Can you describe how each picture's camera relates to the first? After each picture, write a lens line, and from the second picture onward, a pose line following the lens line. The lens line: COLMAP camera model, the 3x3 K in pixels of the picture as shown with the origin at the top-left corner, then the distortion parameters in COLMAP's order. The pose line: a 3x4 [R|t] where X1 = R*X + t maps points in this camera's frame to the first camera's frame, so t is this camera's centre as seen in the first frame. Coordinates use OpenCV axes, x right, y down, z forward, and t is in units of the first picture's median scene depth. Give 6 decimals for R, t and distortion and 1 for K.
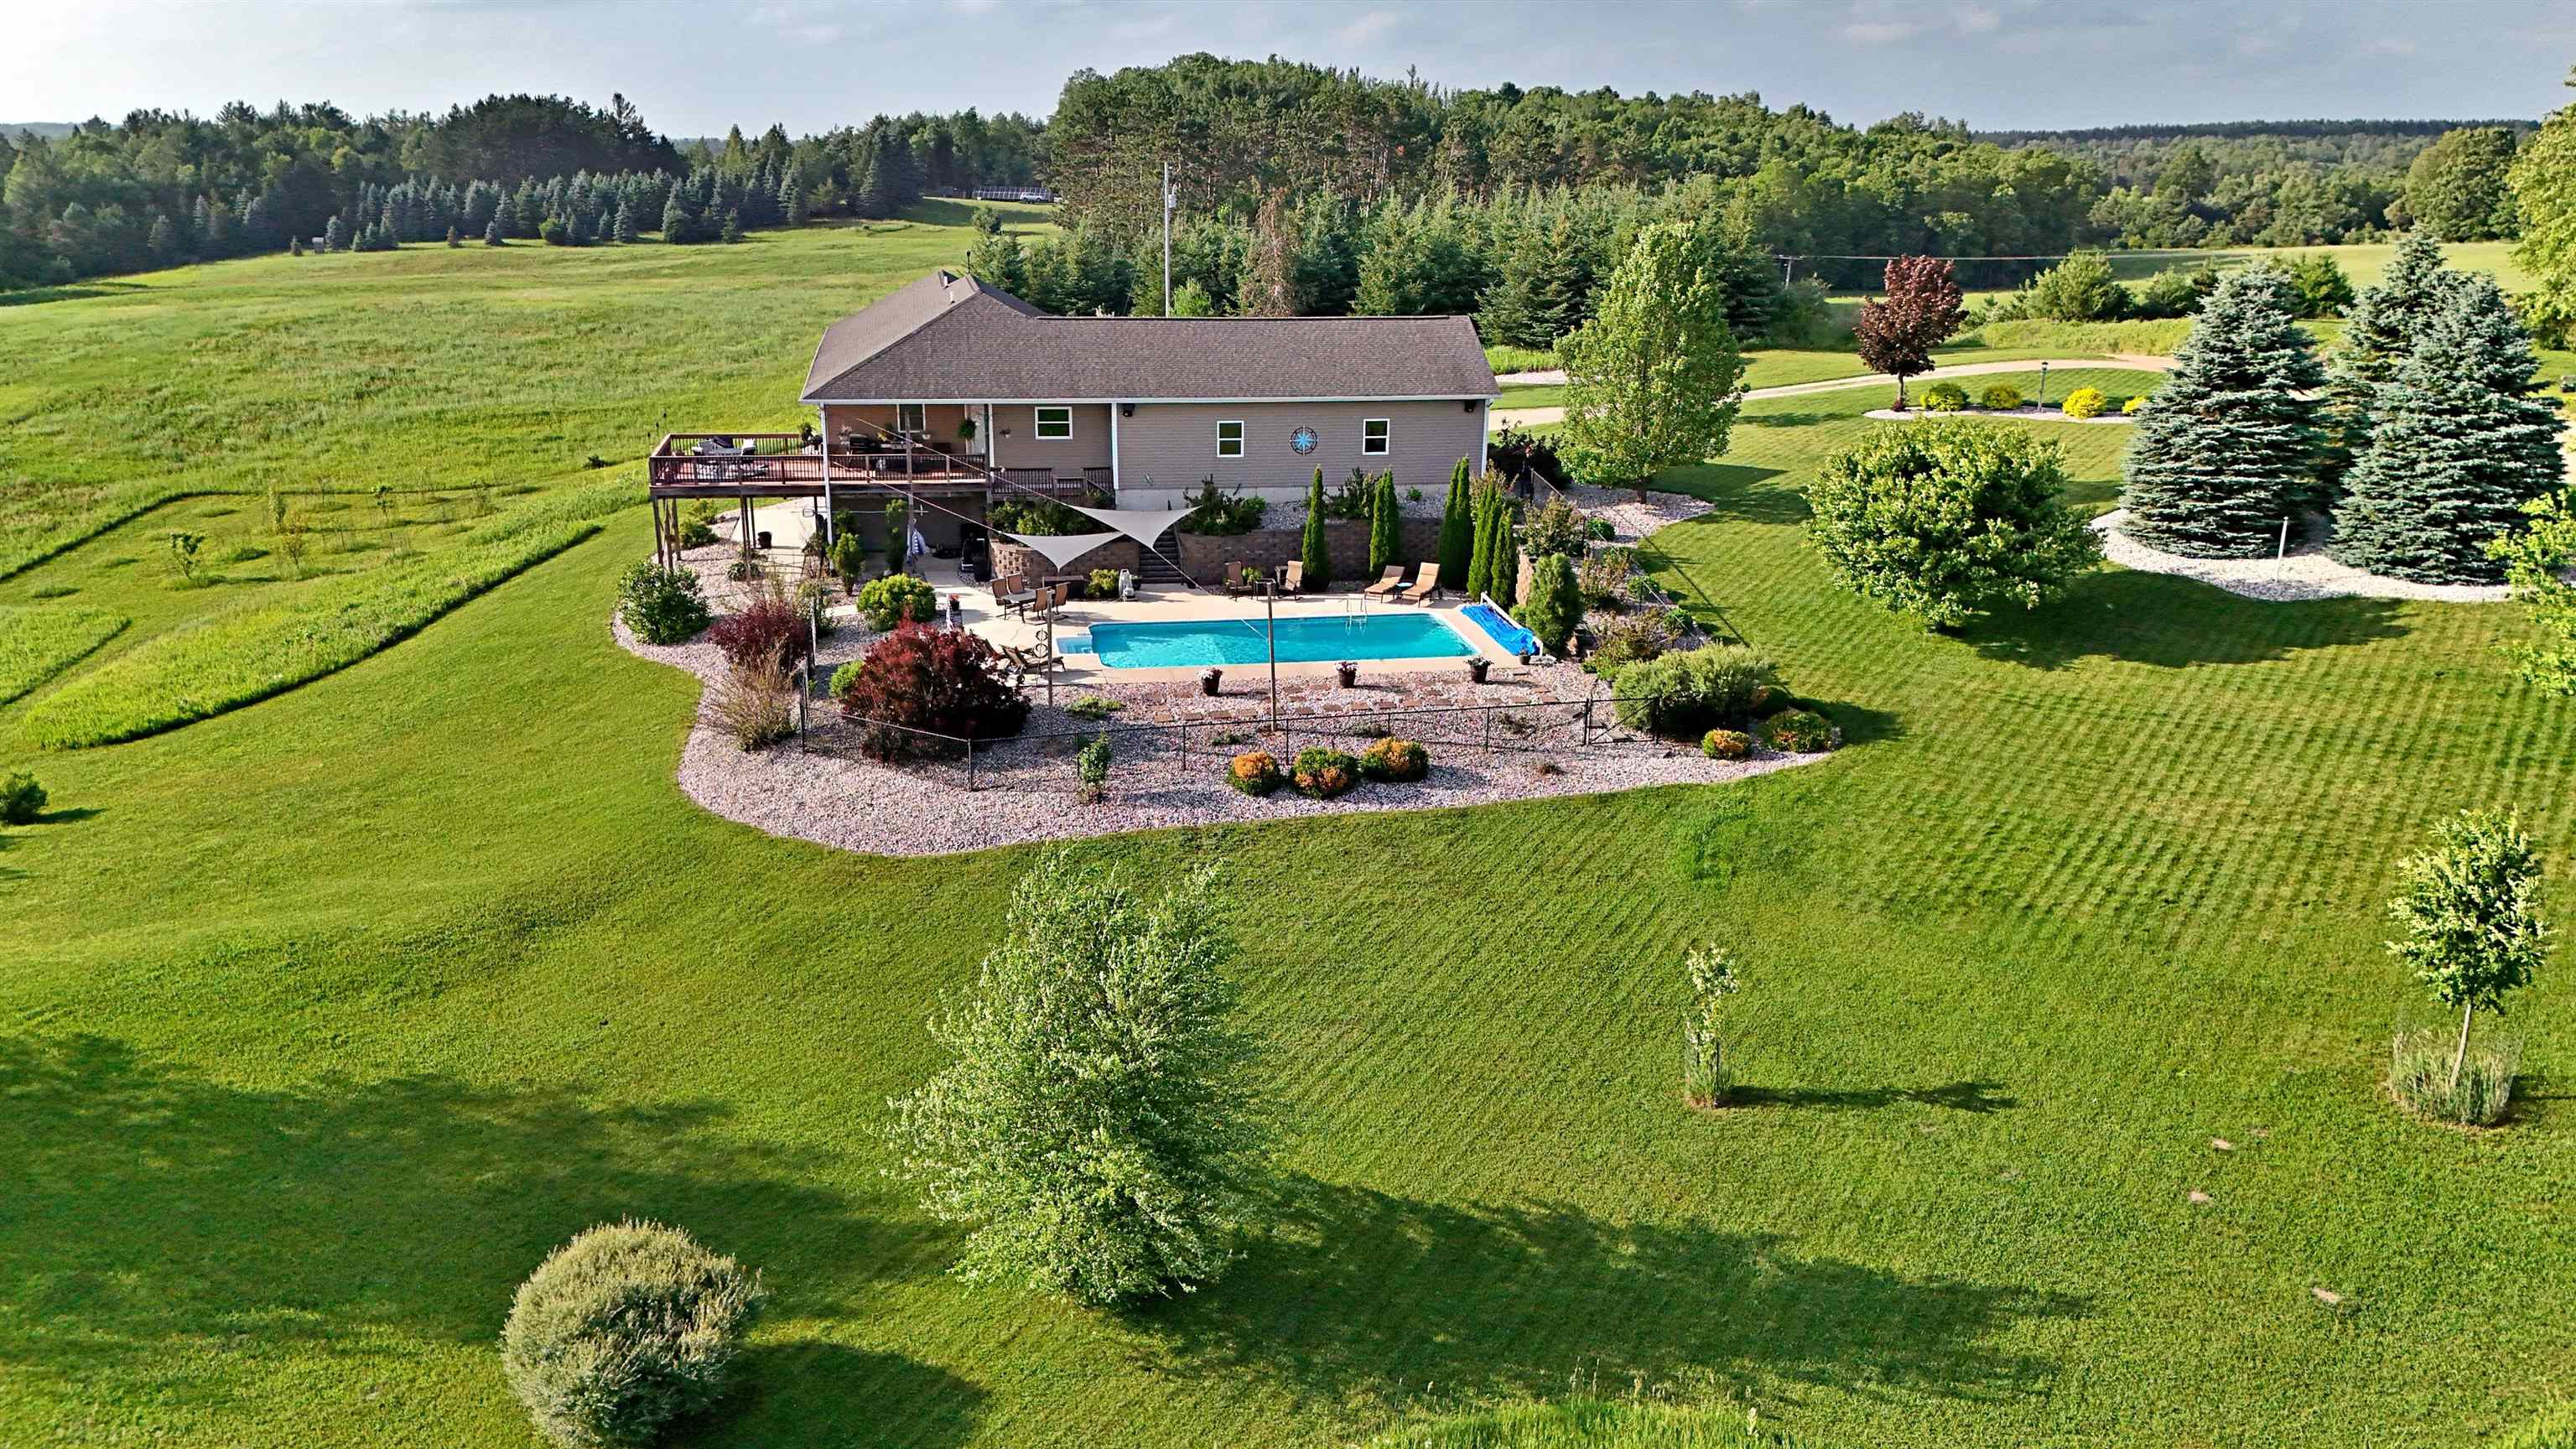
lens RADIAL K [[1877.5, 0, 1288.0], [0, 1877.5, 724.5], [0, 0, 1]] dist [0.063874, -0.069827]
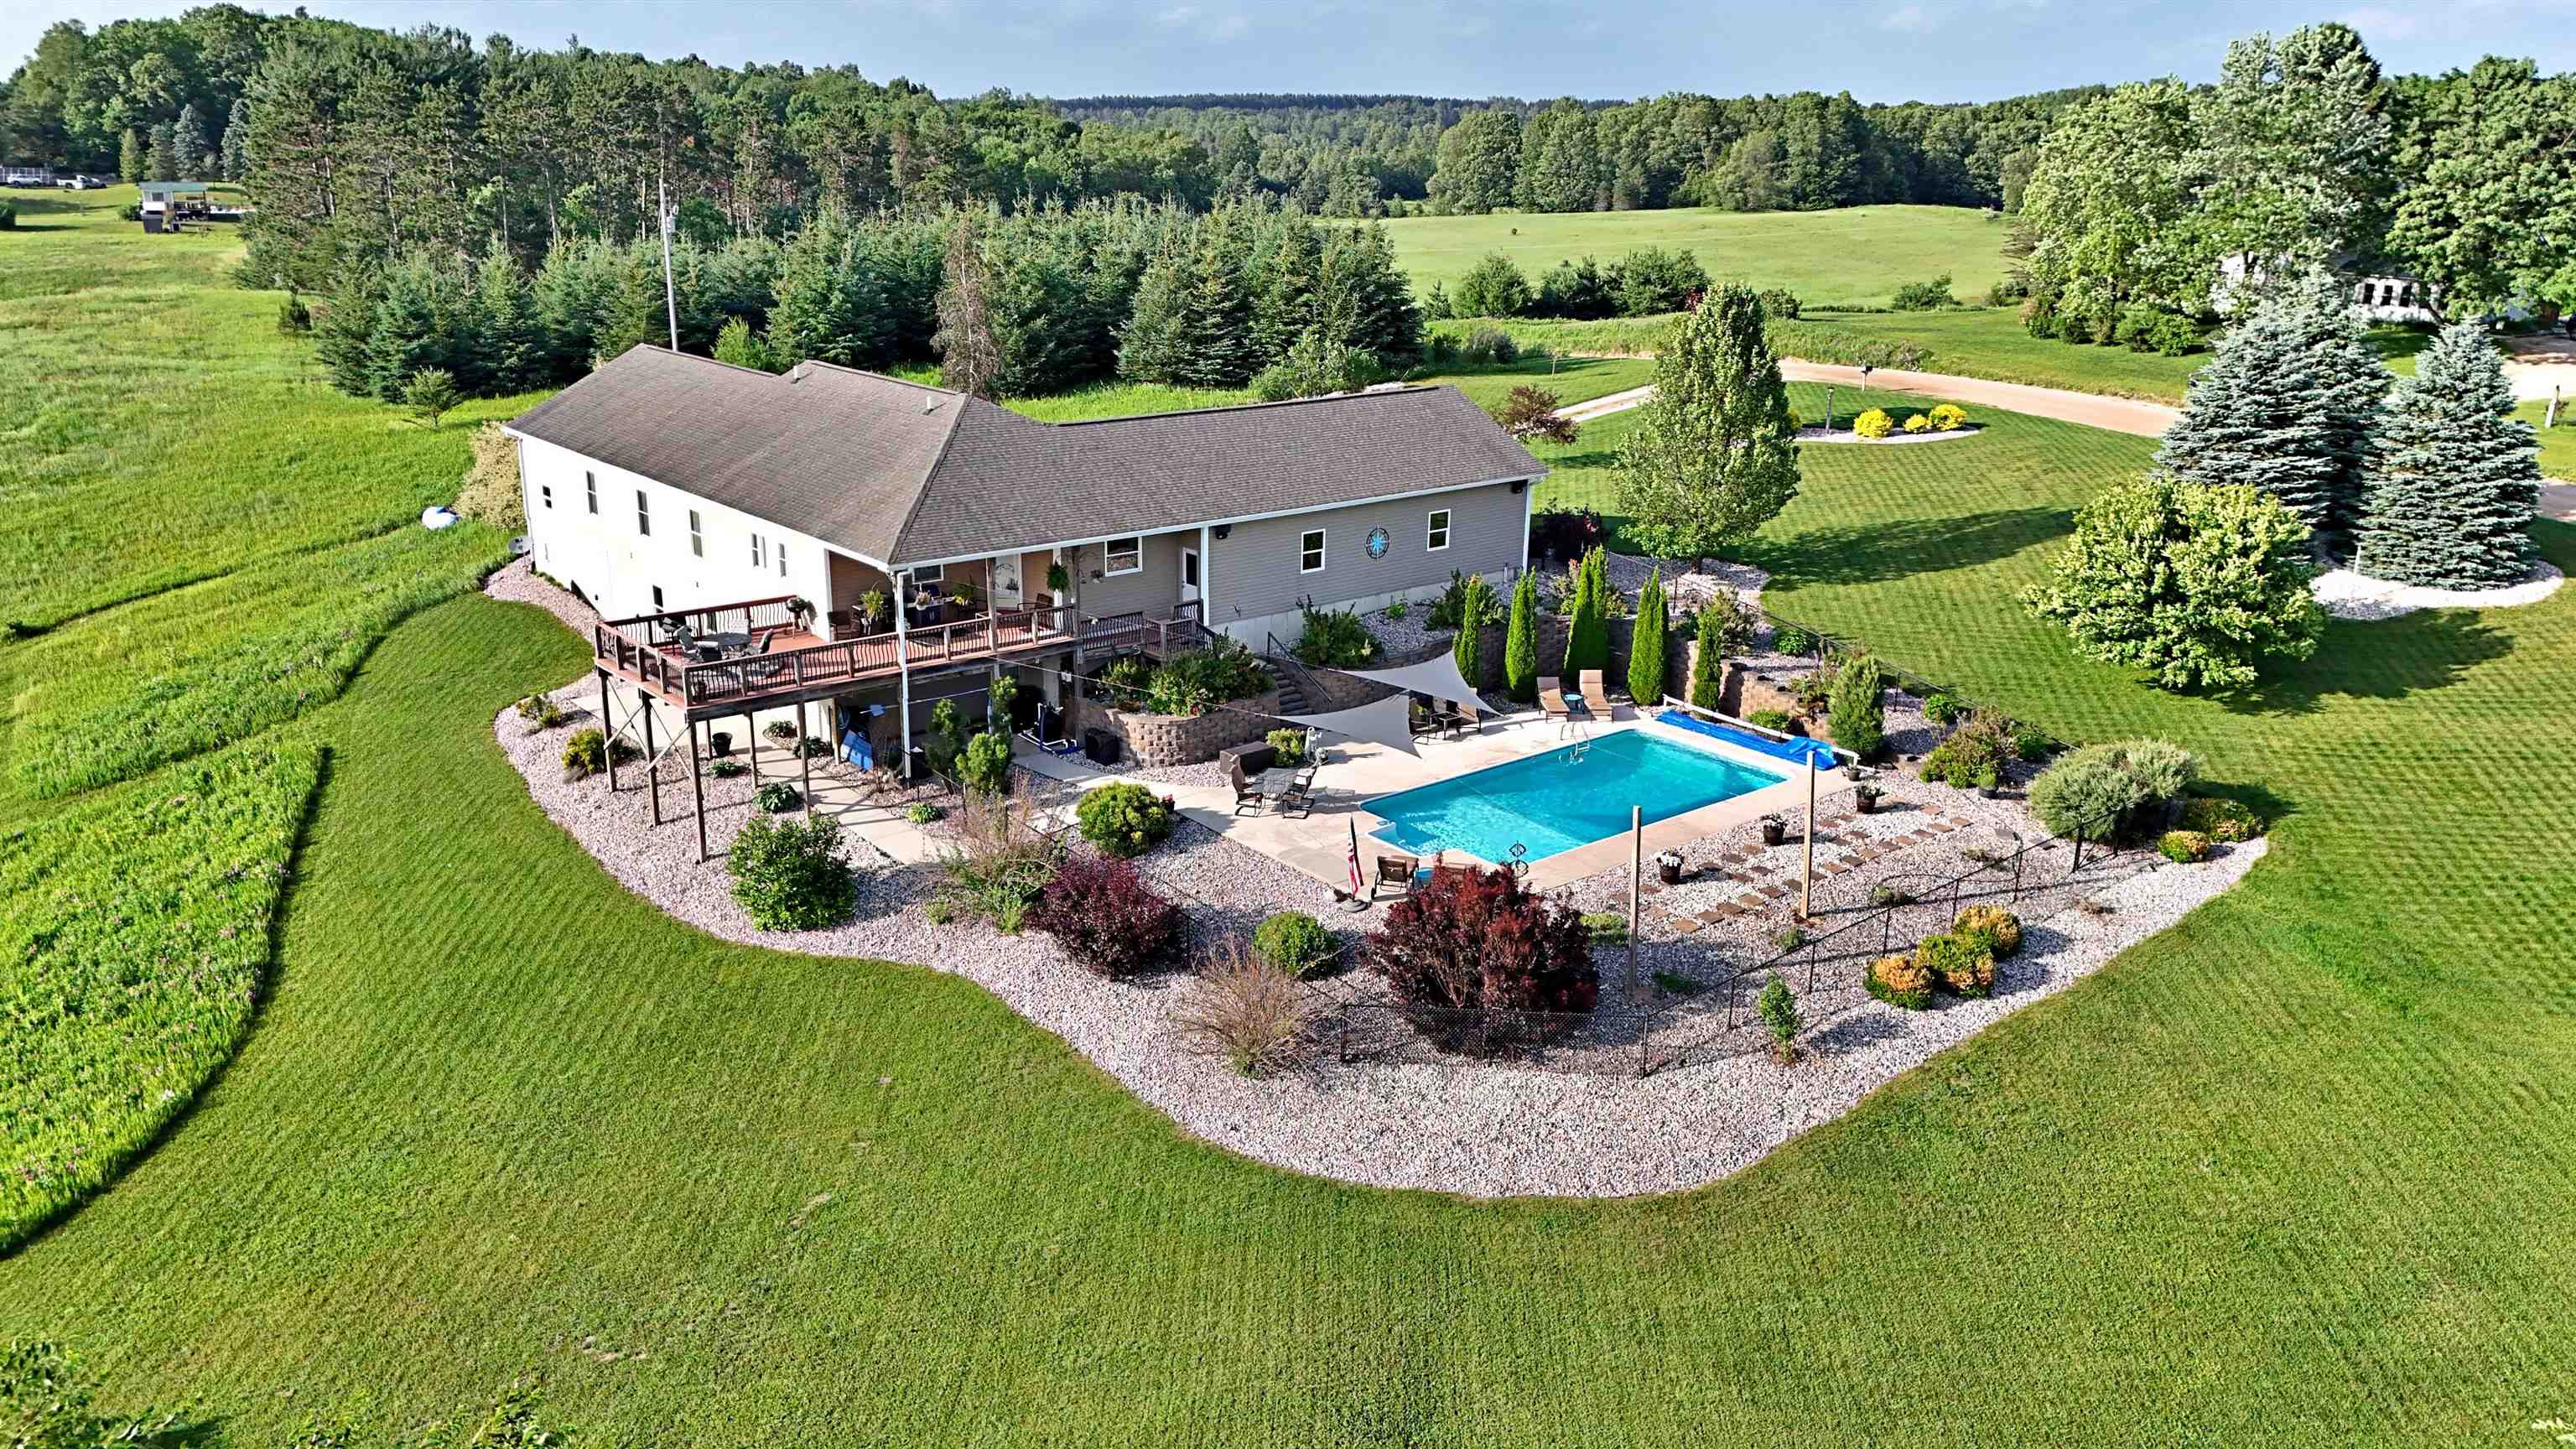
lens RADIAL K [[1877.5, 0, 1288.0], [0, 1877.5, 724.5], [0, 0, 1]] dist [0.063874, -0.069827]
pose [[0.877173, -0.144876, 0.457797, -0.524932], [0.136828, 0.989286, 0.050901, -0.140827], [-0.460267, 0.017990, 0.887598, 0.294209]]
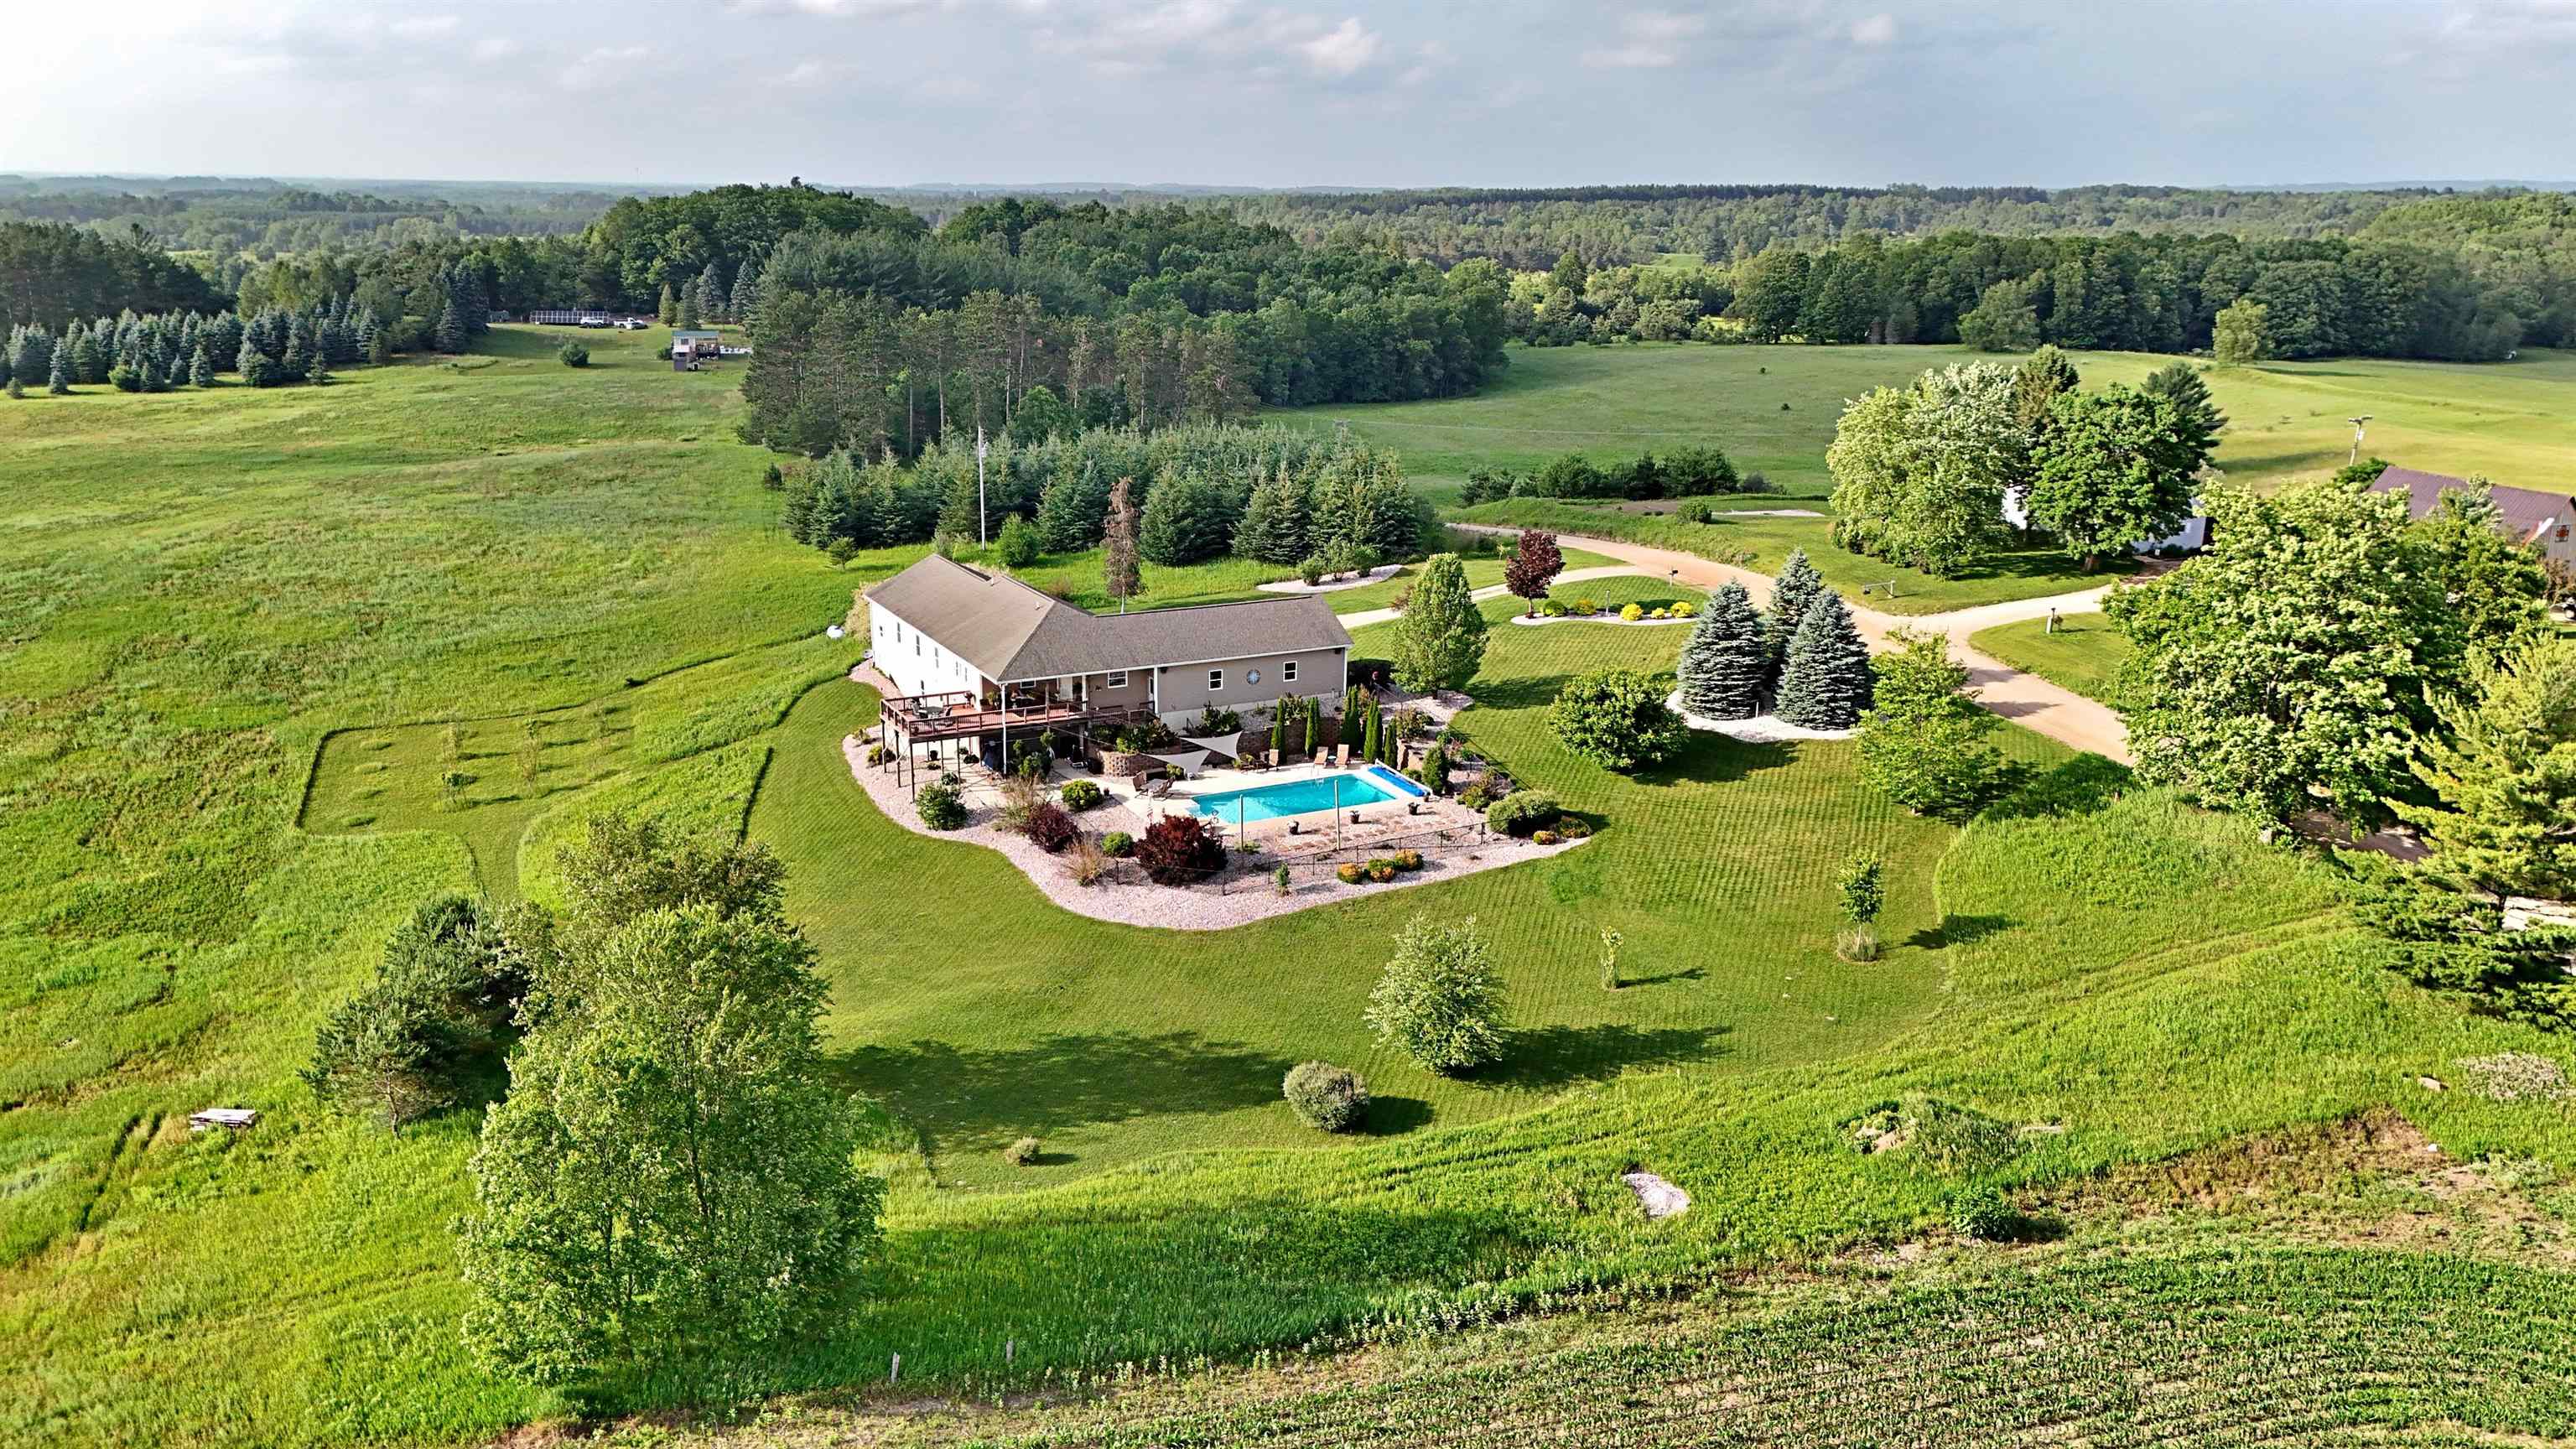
lens RADIAL K [[1836.2, 0, 1288.0], [0, 1836.2, 724.5], [0, 0, 1]] dist [0.132841, -0.285542]
pose [[0.957244, -0.078217, 0.278507, -0.534961], [0.083187, 0.996516, -0.006053, -0.111217], [-0.277063, 0.028962, 0.960415, -0.809313]]
